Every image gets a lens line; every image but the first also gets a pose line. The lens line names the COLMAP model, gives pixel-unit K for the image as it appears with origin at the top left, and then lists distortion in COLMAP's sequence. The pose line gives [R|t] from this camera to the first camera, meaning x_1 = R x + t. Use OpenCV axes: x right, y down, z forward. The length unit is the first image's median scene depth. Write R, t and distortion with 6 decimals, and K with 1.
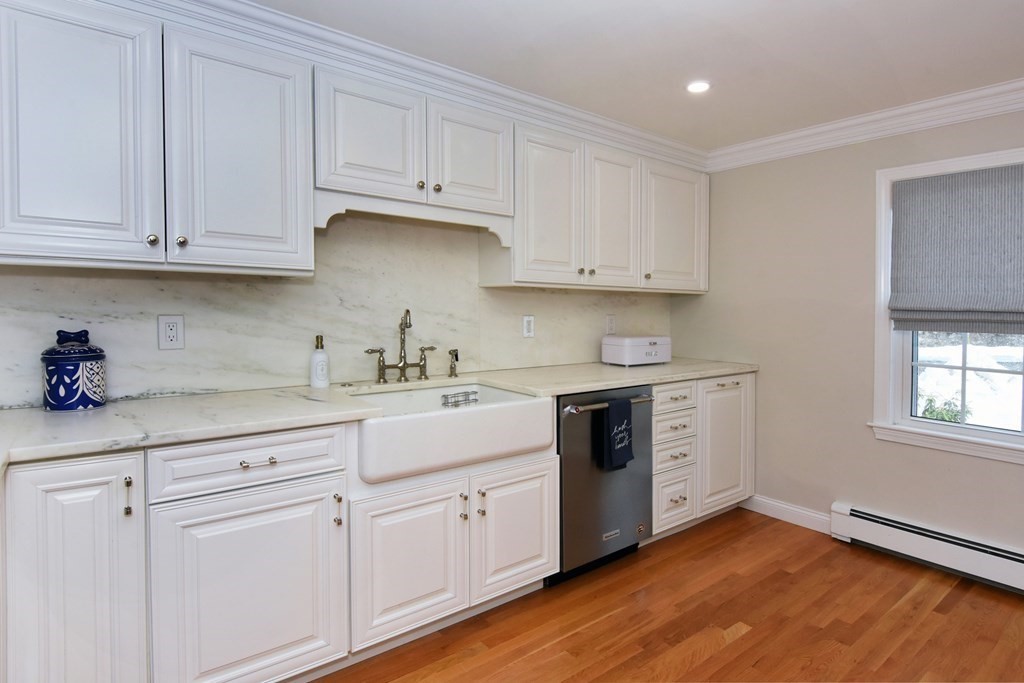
lens RADIAL K [[546.6, 0, 565.9], [0, 546.6, 318.7], [0, 0, 1]] dist [0.002307, -0.000762]
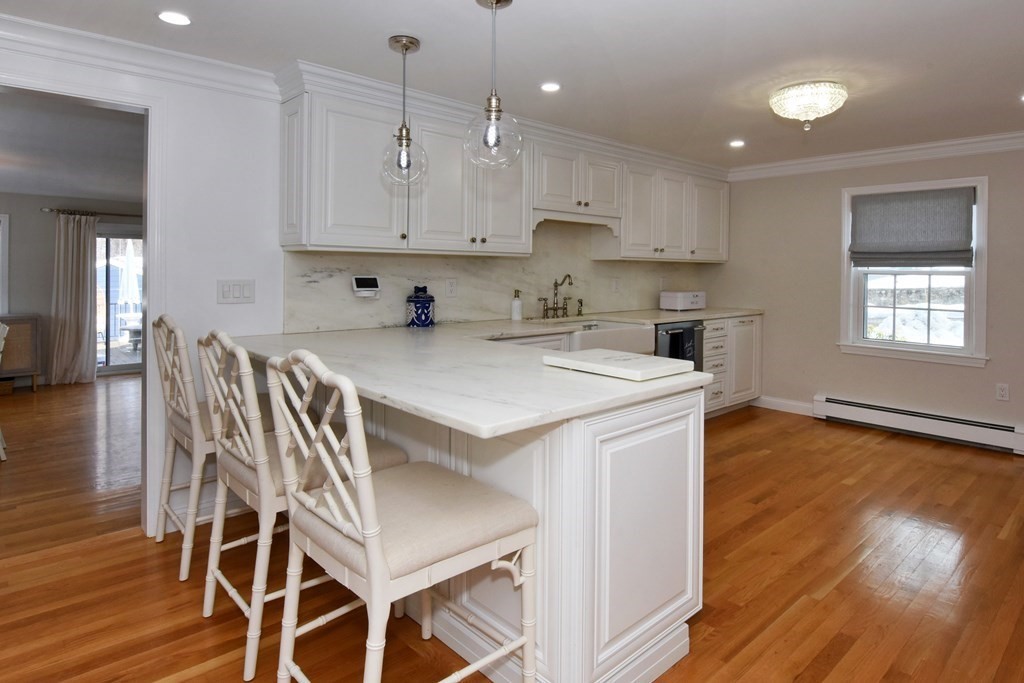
lens RADIAL K [[586.3, 0, 493.5], [0, 586.3, 289.5], [0, 0, 1]] dist [-0.013791, -0.000271]
pose [[0.999754, -0.005940, -0.021362, -0.447297], [0.006116, 0.999948, 0.008157, 0.012793], [0.021312, -0.008286, 0.999739, -0.783129]]
